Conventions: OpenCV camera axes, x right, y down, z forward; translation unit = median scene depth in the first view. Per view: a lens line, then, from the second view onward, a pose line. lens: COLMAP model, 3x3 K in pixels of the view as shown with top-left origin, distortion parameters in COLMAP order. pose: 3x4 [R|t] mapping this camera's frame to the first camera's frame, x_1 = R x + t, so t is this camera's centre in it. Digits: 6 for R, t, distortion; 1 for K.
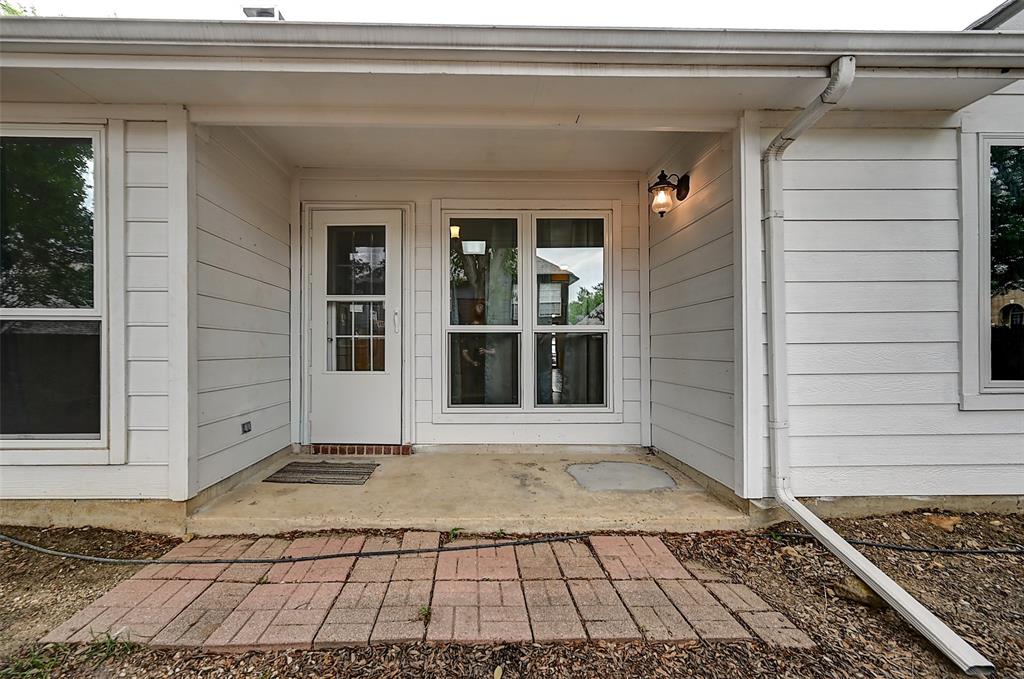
lens RADIAL K [[424.0, 0, 485.4], [0, 424.0, 349.9], [0, 0, 1]] dist [-0.003509, 0.000879]
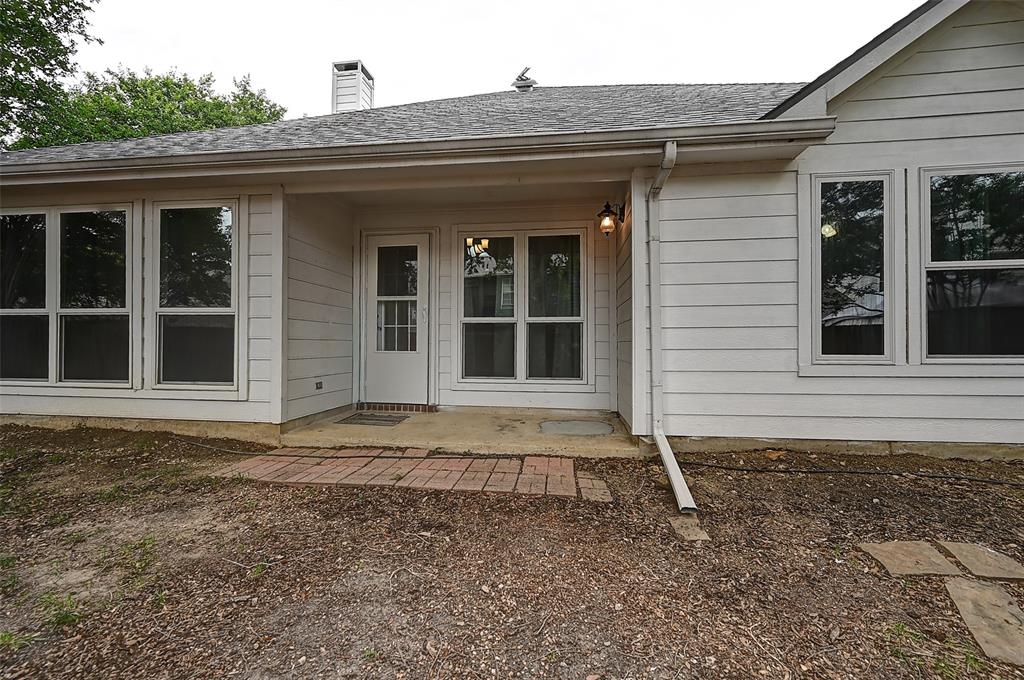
lens RADIAL K [[424.0, 0, 511.6], [0, 424.0, 340.3], [0, 0, 1]] dist [-0.003509, 0.000879]
pose [[0.990117, 0.002397, -0.140226, 0.399187], [-0.003994, 0.999930, -0.011106, 0.045249], [0.140189, 0.011556, 0.990057, -0.489082]]
